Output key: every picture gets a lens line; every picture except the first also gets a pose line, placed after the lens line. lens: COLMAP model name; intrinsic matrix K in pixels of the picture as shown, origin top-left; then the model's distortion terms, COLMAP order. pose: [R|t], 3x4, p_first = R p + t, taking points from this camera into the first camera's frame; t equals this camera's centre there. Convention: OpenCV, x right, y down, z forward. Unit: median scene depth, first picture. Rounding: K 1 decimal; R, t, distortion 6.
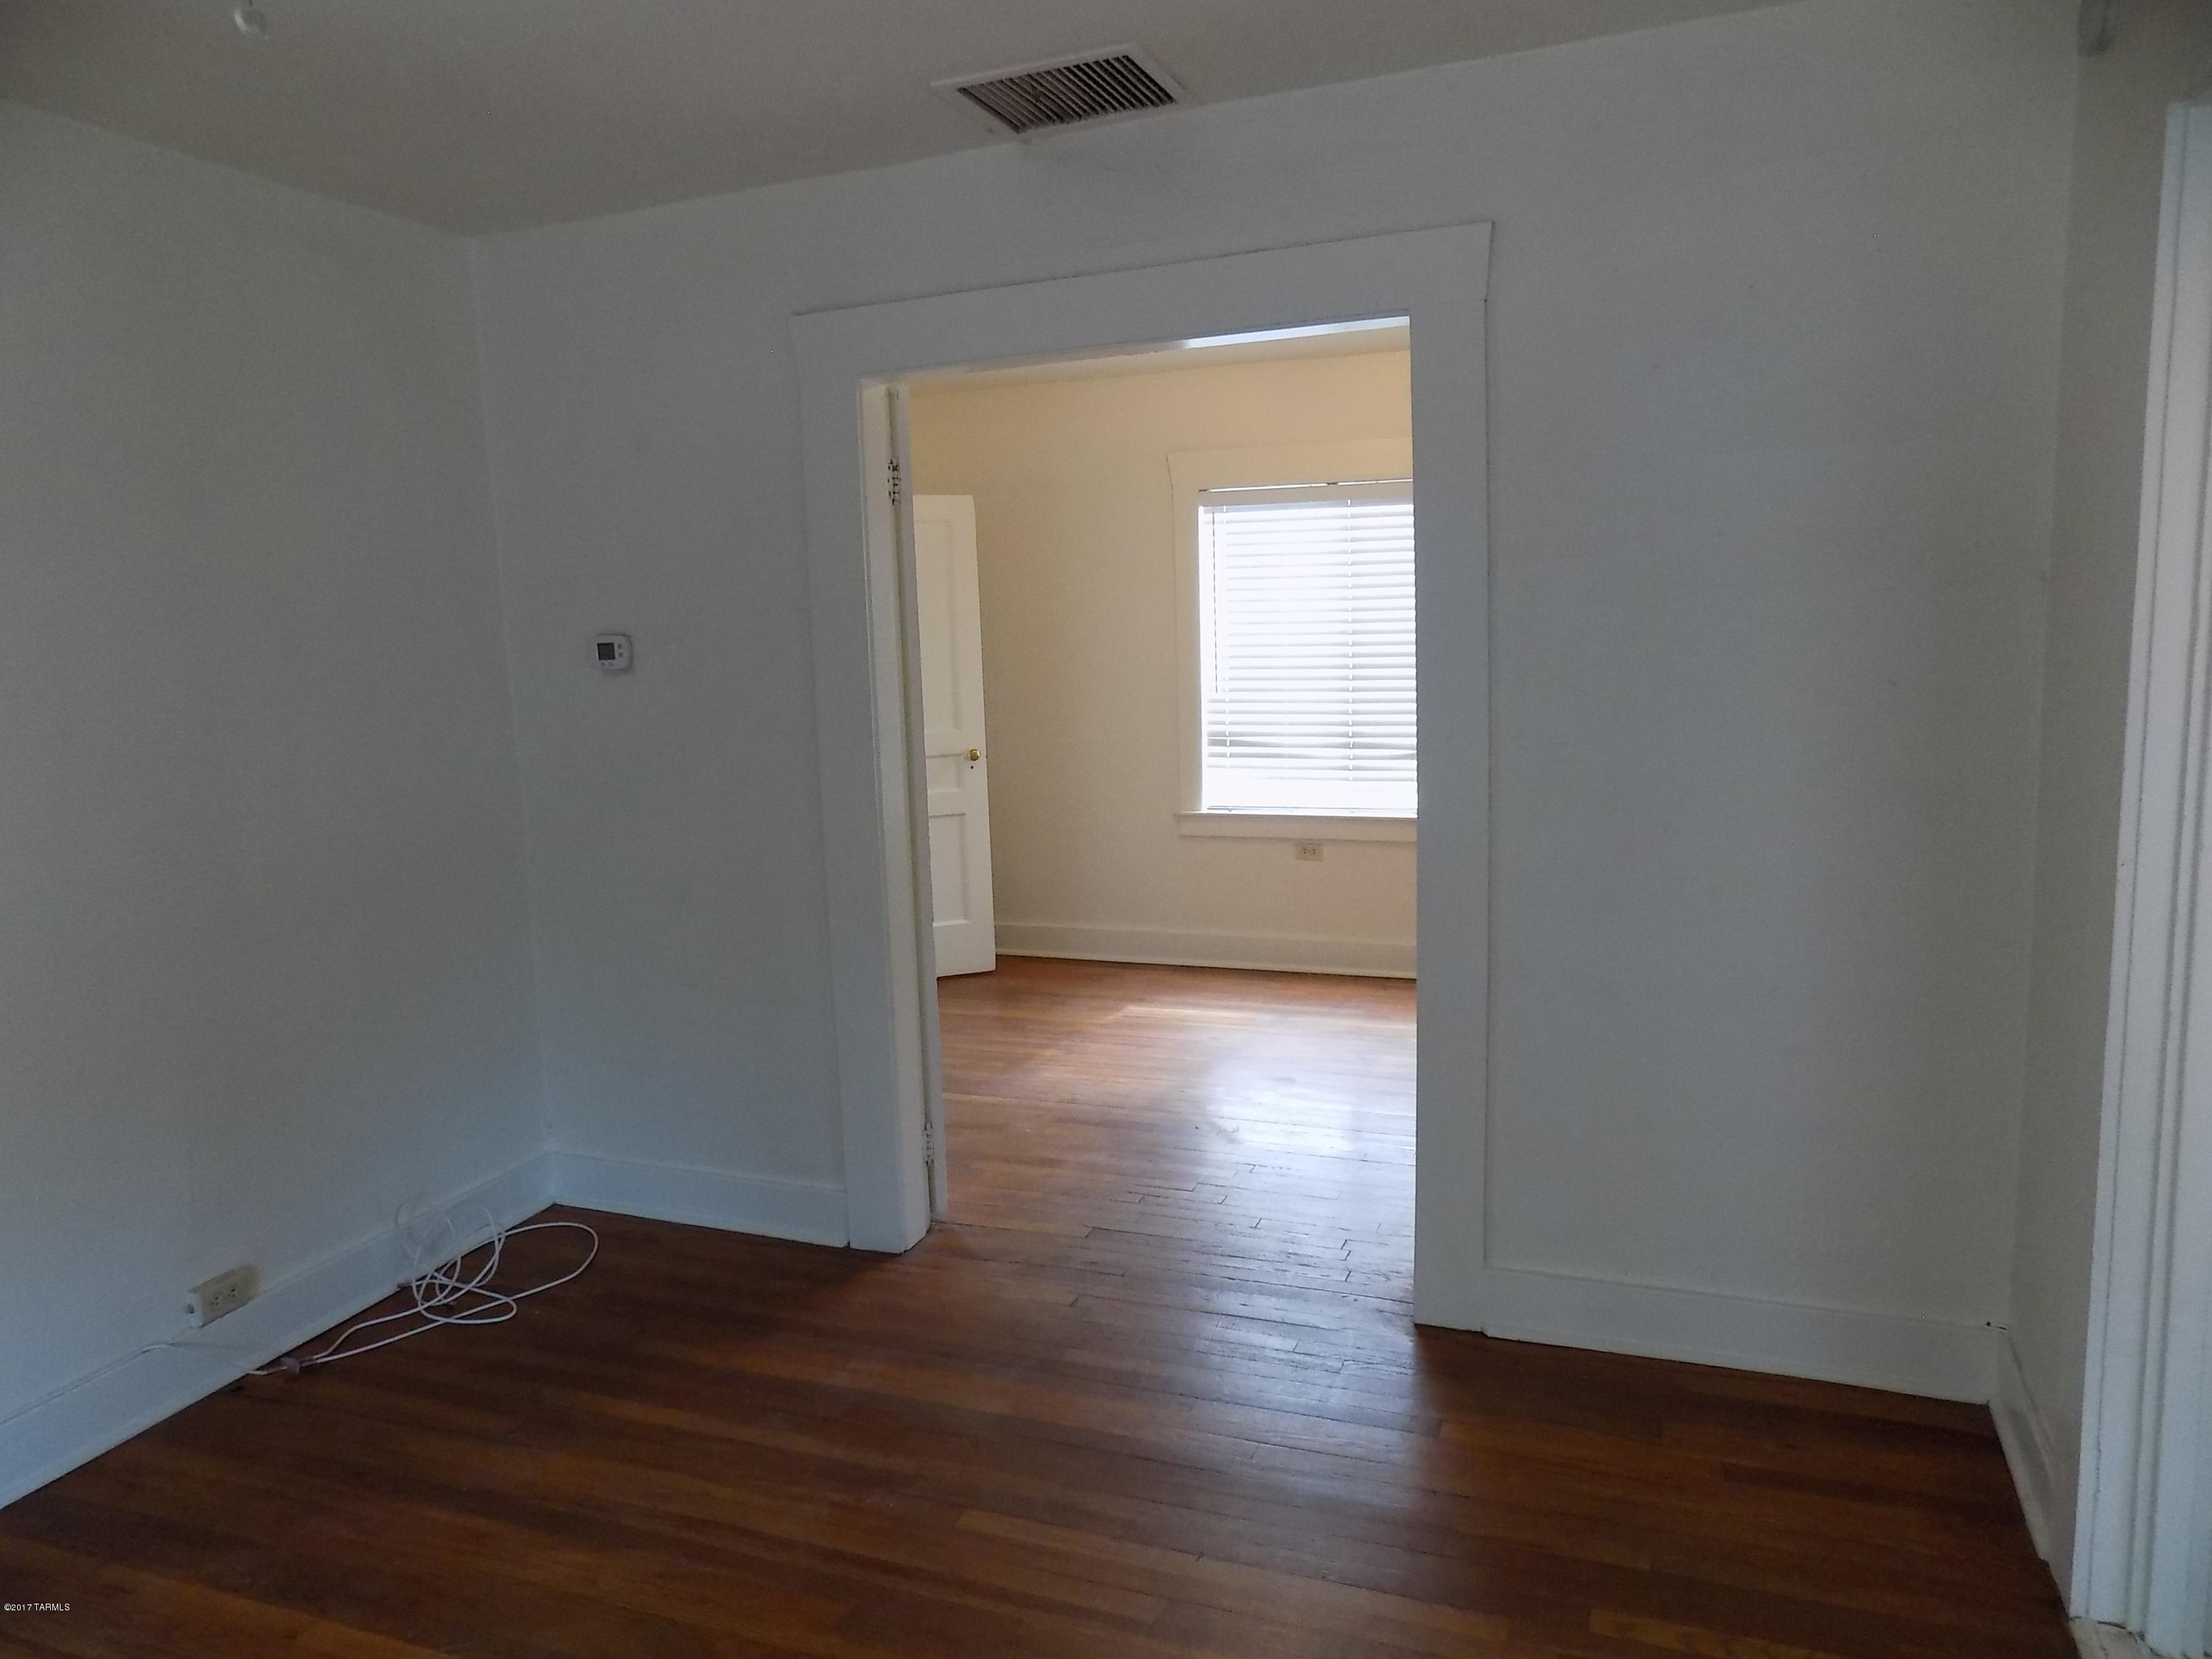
lens RADIAL K [[1494.3, 0, 1098.5], [0, 1494.3, 830.9], [0, 0, 1]] dist [-0.073542, 0.069815]
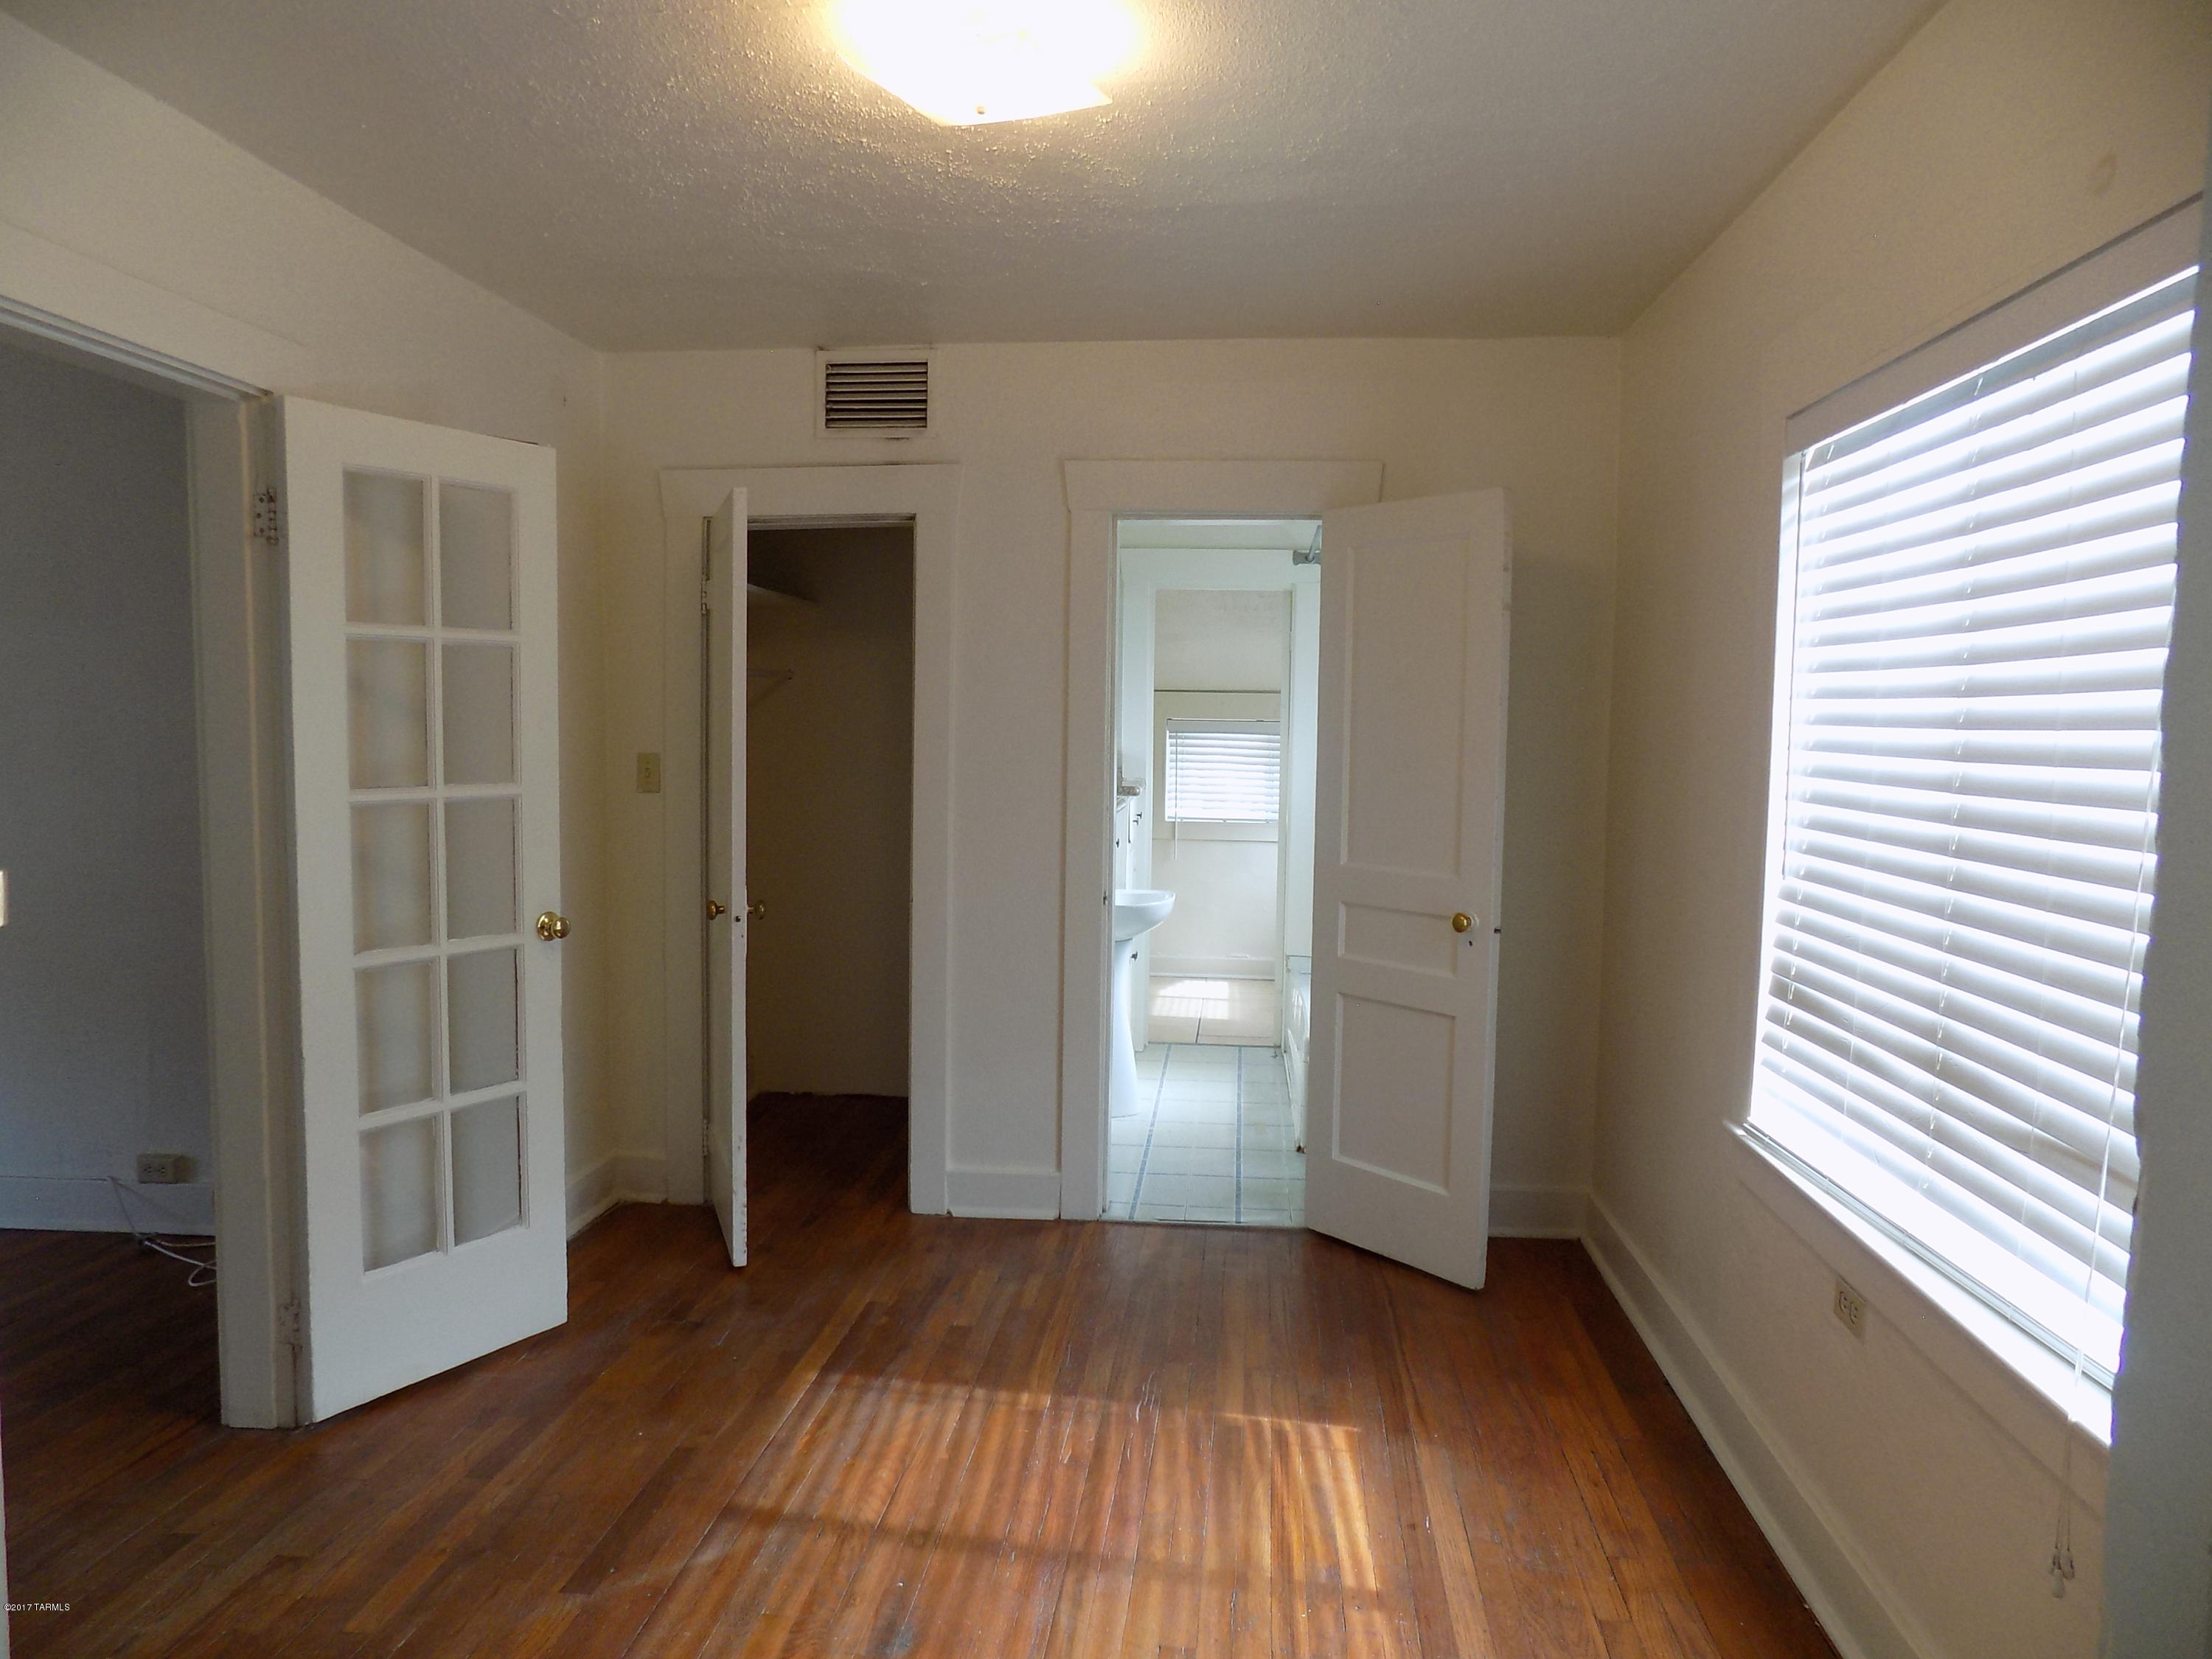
lens RADIAL K [[1494.3, 0, 1098.5], [0, 1494.3, 830.9], [0, 0, 1]] dist [-0.073542, 0.069815]
pose [[0.274512, 0.110035, -0.955267, 0.804746], [-0.154149, 0.985619, 0.069234, -0.193466], [0.949148, 0.128248, 0.287526, 1.249542]]
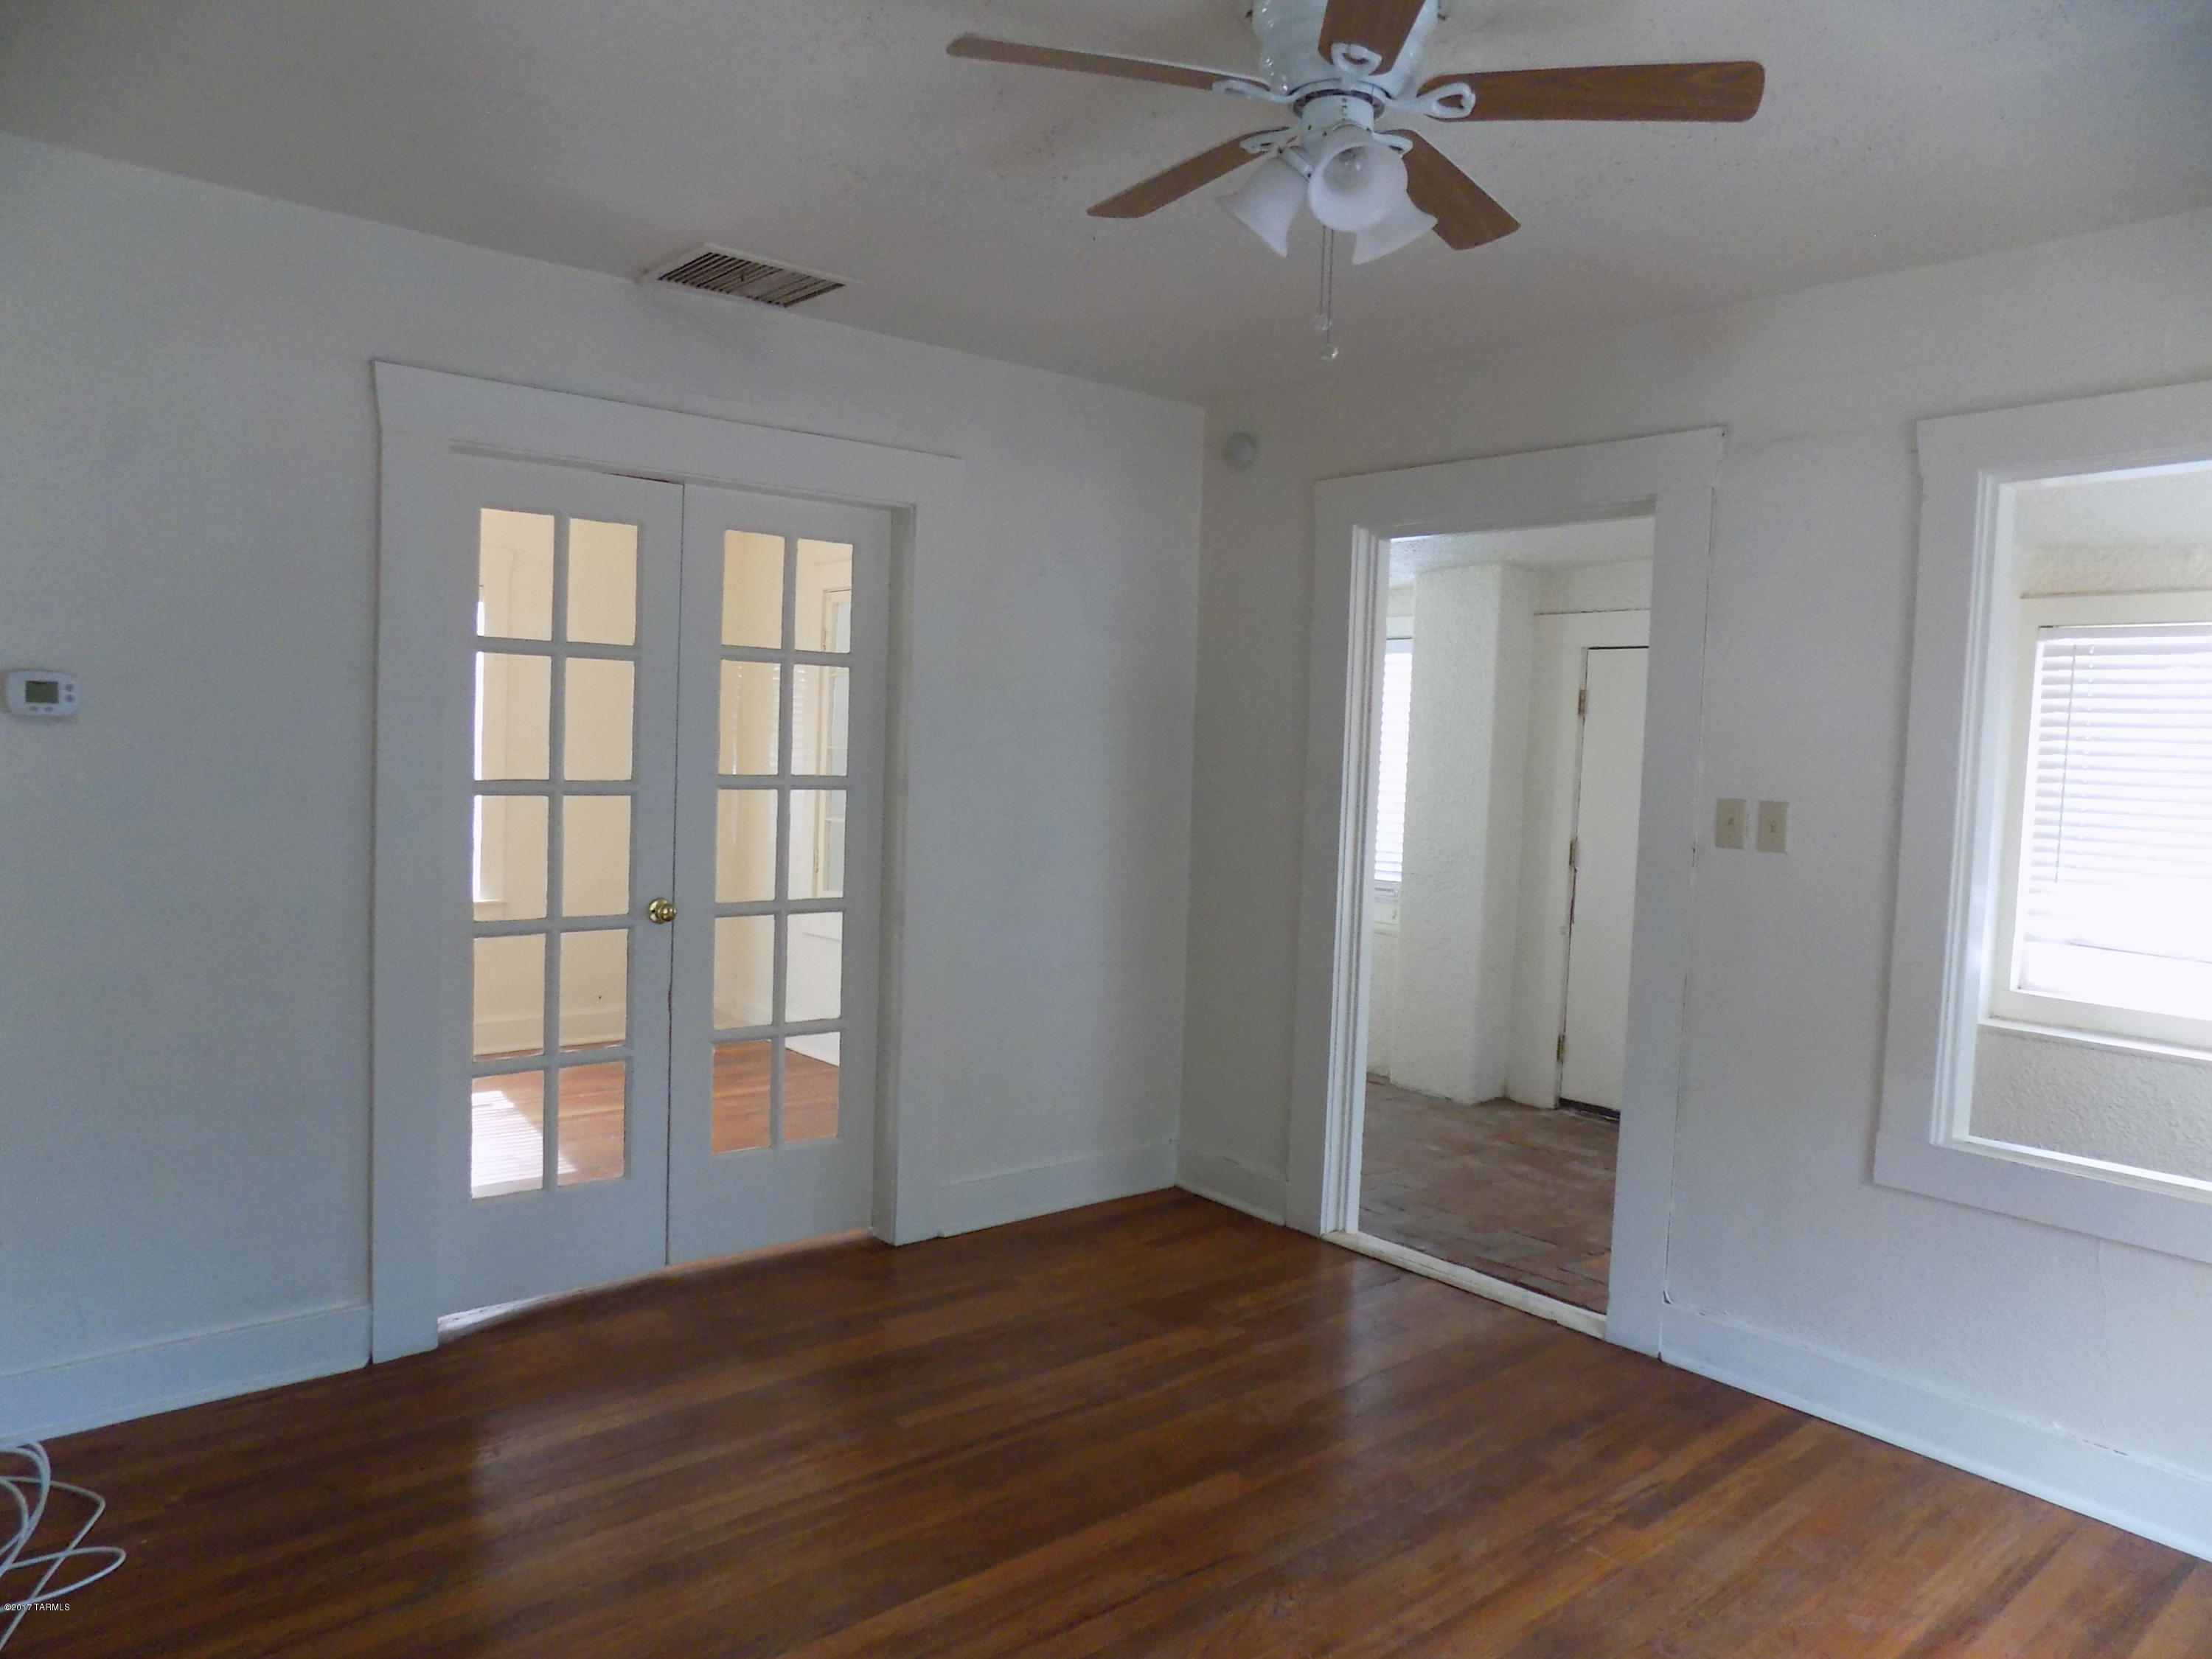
lens RADIAL K [[1494.3, 0, 1098.5], [0, 1494.3, 830.9], [0, 0, 1]] dist [-0.073542, 0.069815]
pose [[0.453576, 0.004796, 0.891205, -0.823942], [0.066541, 0.997012, -0.039231, 0.019683], [-0.888730, 0.077095, 0.451902, 0.180196]]
